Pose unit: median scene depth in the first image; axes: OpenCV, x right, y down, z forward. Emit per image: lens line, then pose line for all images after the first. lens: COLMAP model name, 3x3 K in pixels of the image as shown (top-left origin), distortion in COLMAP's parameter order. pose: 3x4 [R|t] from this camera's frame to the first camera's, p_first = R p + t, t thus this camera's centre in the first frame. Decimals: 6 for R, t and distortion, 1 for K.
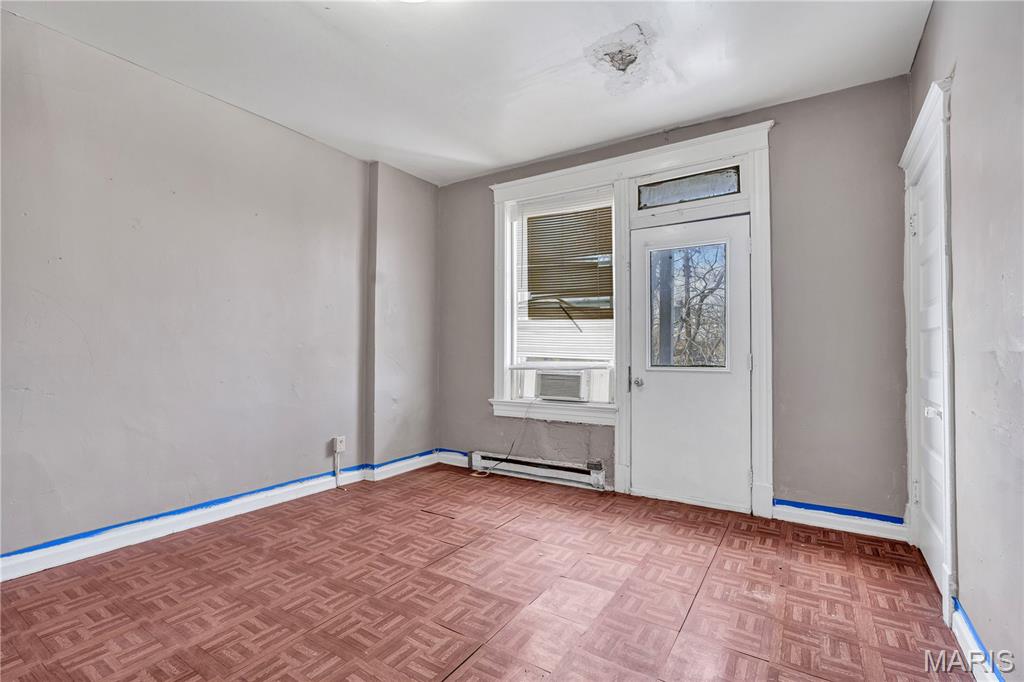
lens RADIAL K [[457.9, 0, 511.5], [0, 457.9, 345.3], [0, 0, 1]] dist [0.001345, 0.000638]
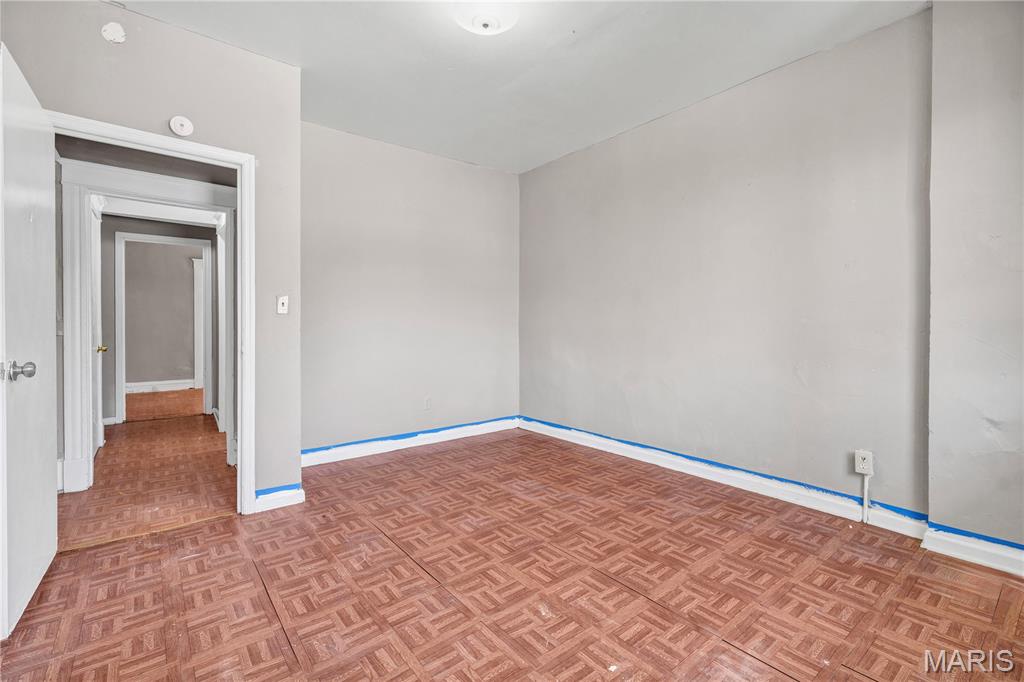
lens RADIAL K [[457.9, 0, 510.8], [0, 457.9, 332.6], [0, 0, 1]] dist [0.001345, 0.000638]
pose [[-0.318464, 0.009730, -0.947885, 0.612739], [0.011513, 0.999913, 0.006396, 0.014390], [0.947865, -0.008876, -0.318549, 0.984867]]
